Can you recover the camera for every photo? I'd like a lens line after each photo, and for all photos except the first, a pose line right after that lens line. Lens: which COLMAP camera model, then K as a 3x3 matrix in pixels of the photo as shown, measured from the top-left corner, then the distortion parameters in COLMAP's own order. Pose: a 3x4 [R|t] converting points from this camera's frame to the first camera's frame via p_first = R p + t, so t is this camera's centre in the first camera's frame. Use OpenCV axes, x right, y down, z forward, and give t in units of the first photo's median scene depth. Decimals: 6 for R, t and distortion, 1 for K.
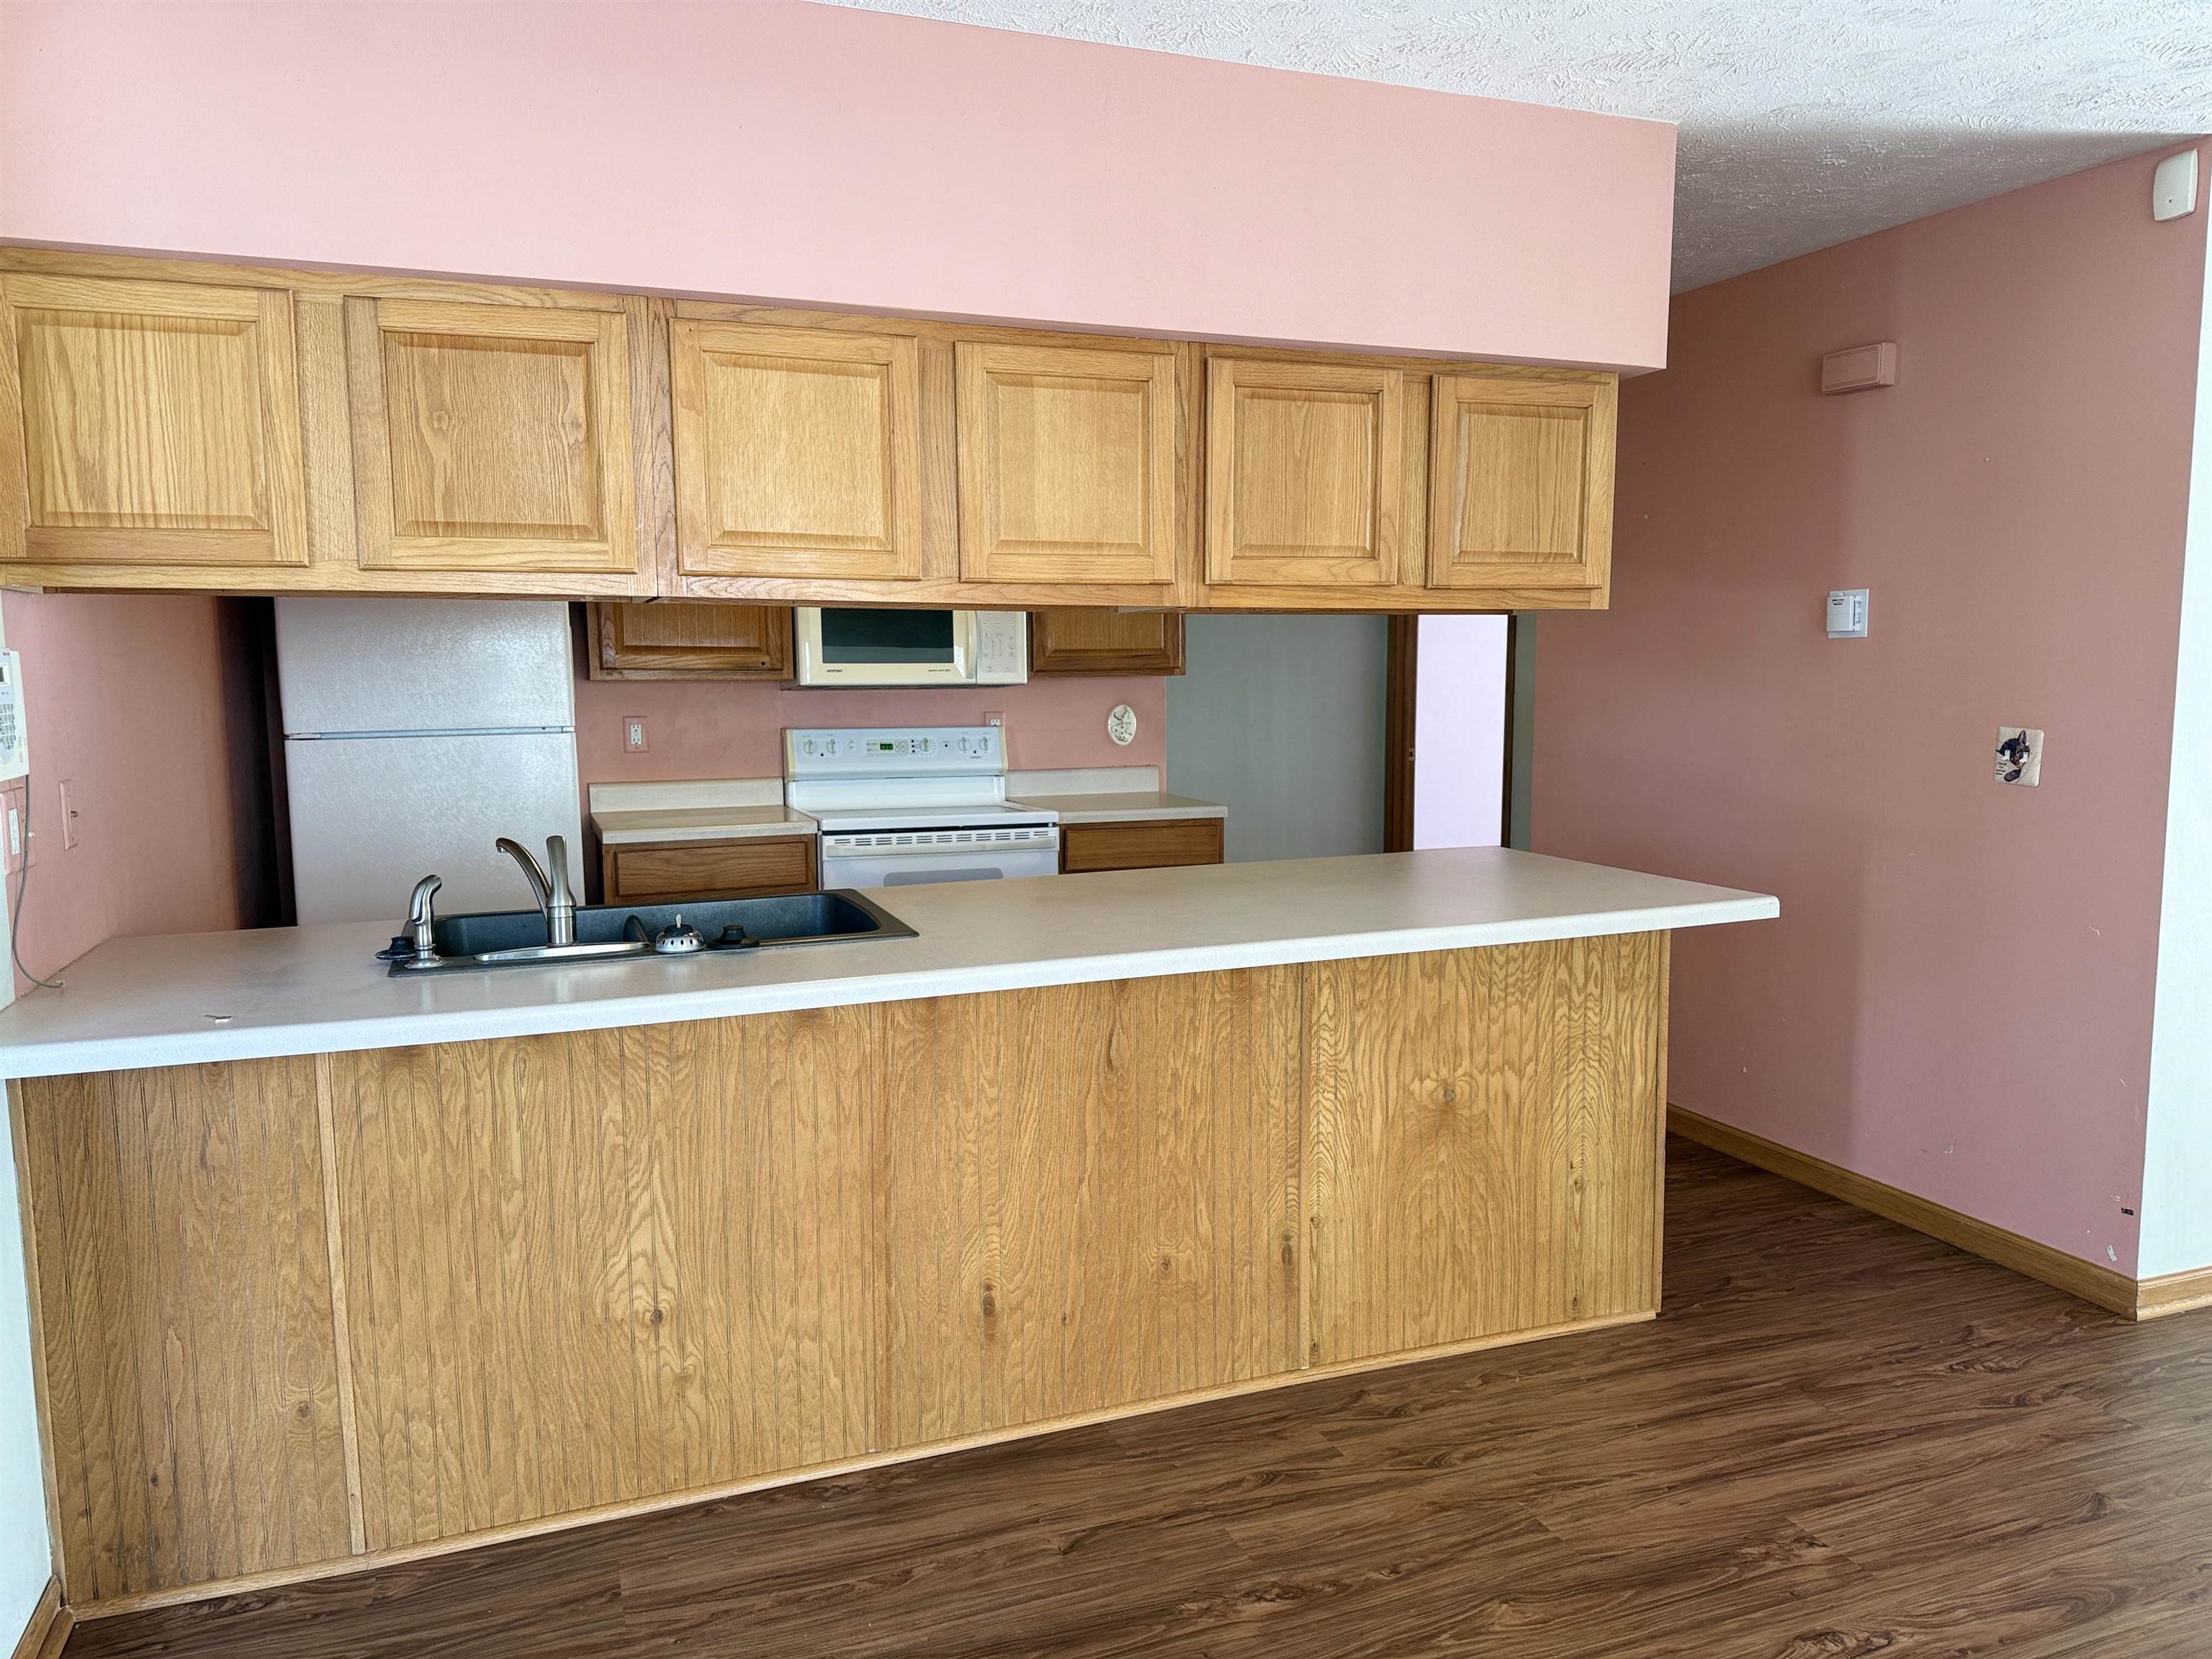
lens RADIAL K [[1547.9, 0, 1093.7], [0, 1547.9, 831.8], [0, 0, 1]] dist [0.144320, -0.208862]
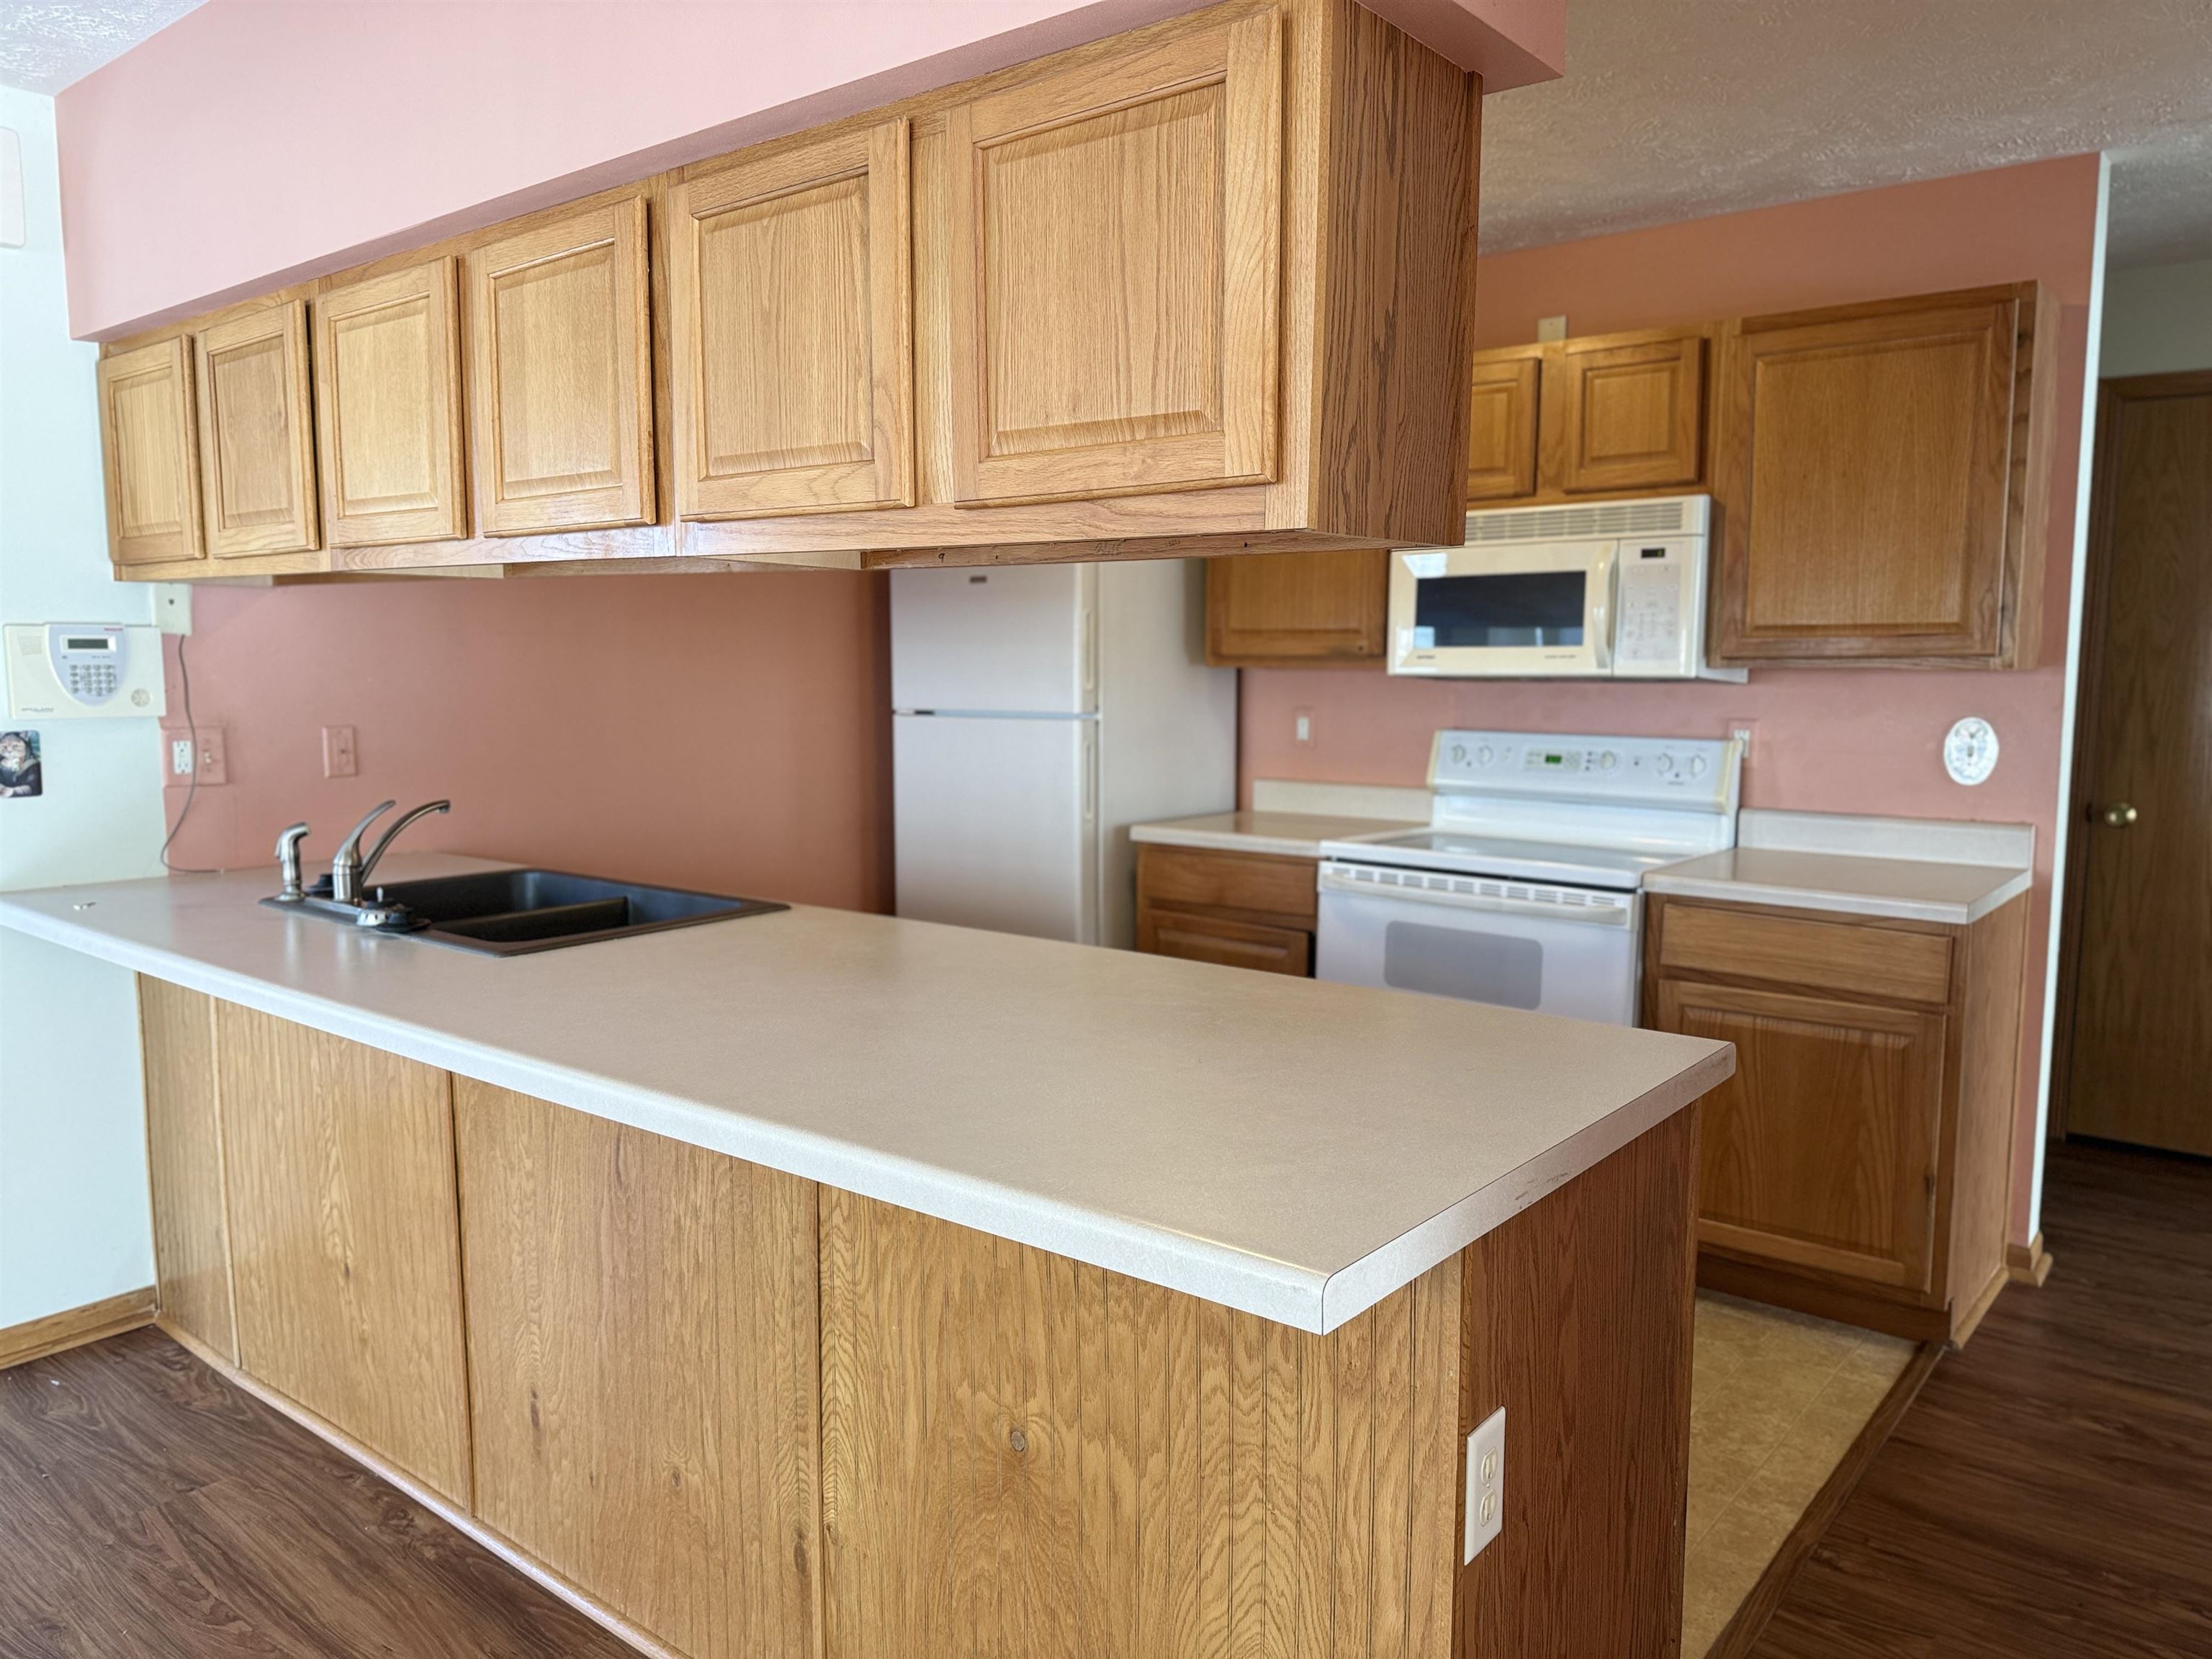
lens RADIAL K [[1557.6, 0, 1096.6], [0, 1557.6, 826.4], [0, 0, 1]] dist [0.037616, -0.059896]
pose [[0.505328, 0.104584, -0.856566, 0.735803], [-0.101790, 0.992923, 0.061183, -0.084931], [0.856903, 0.056272, 0.512397, 0.787642]]
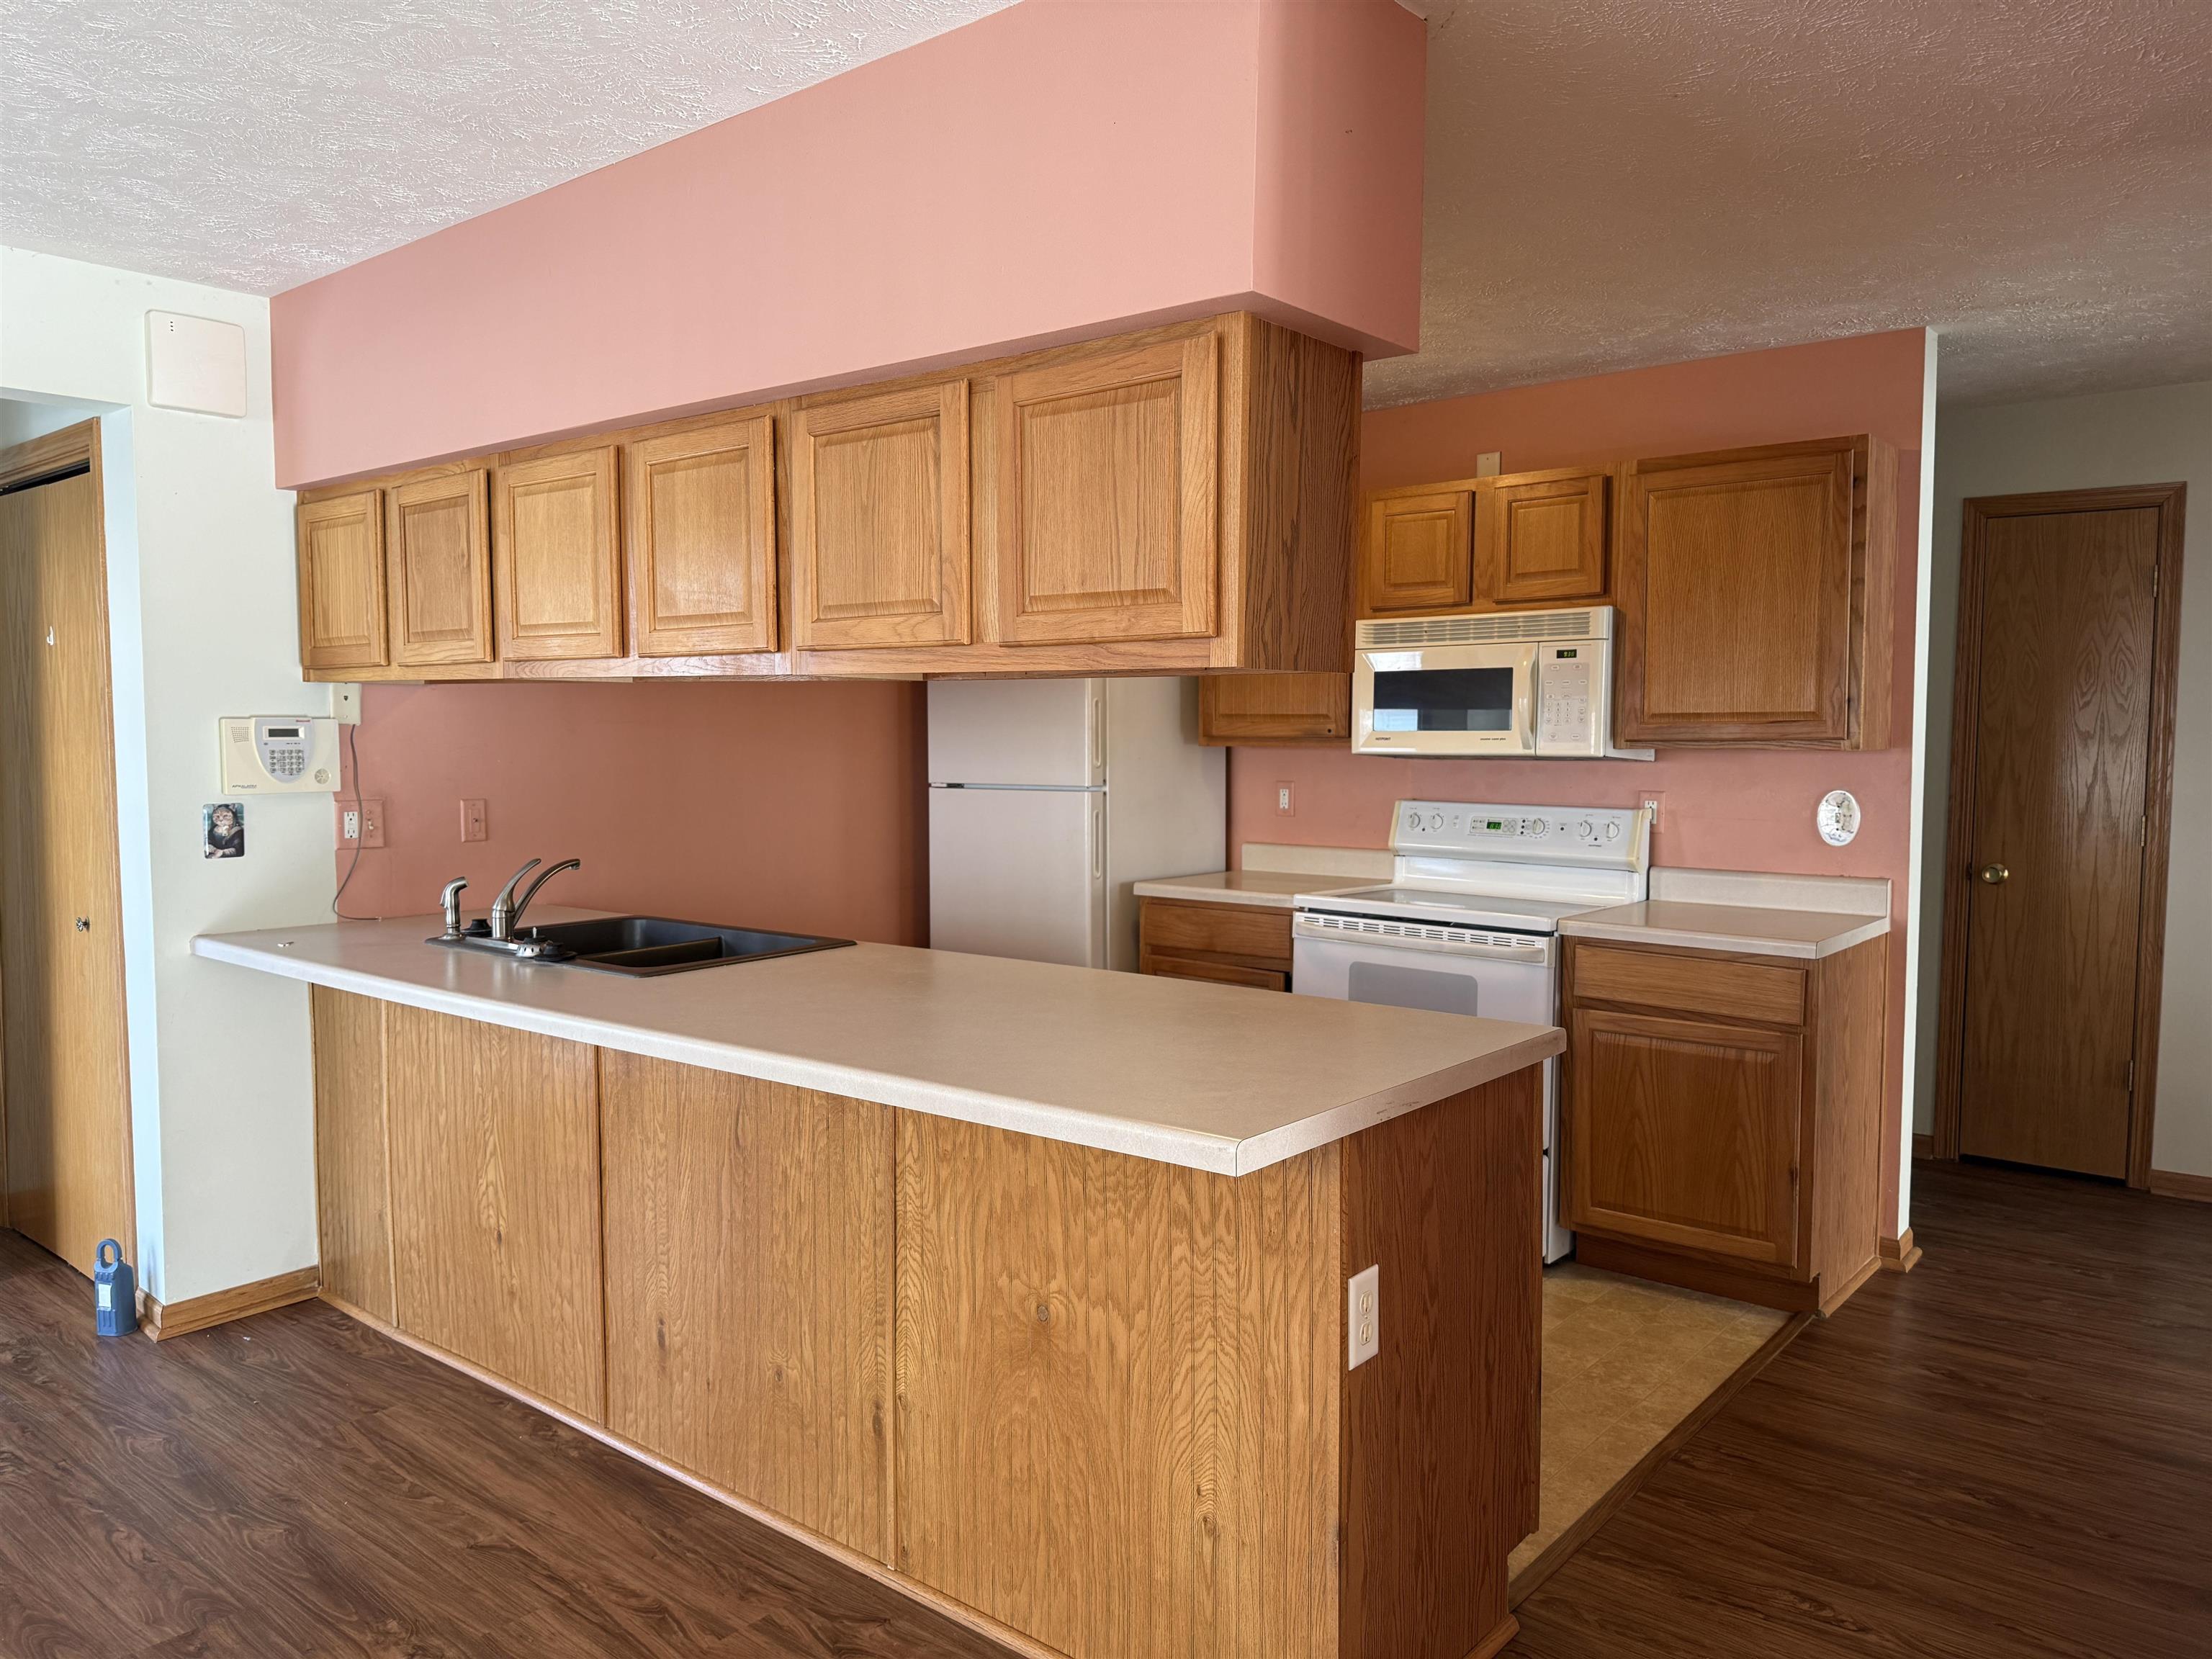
lens RADIAL K [[1540.4, 0, 1097.3], [0, 1540.4, 824.7], [0, 0, 1]] dist [0.133768, -0.257915]
pose [[0.498629, 0.063823, -0.864463, 0.939023], [-0.100201, 0.994844, 0.015652, -0.085435], [0.861005, 0.078815, 0.502453, 0.674284]]
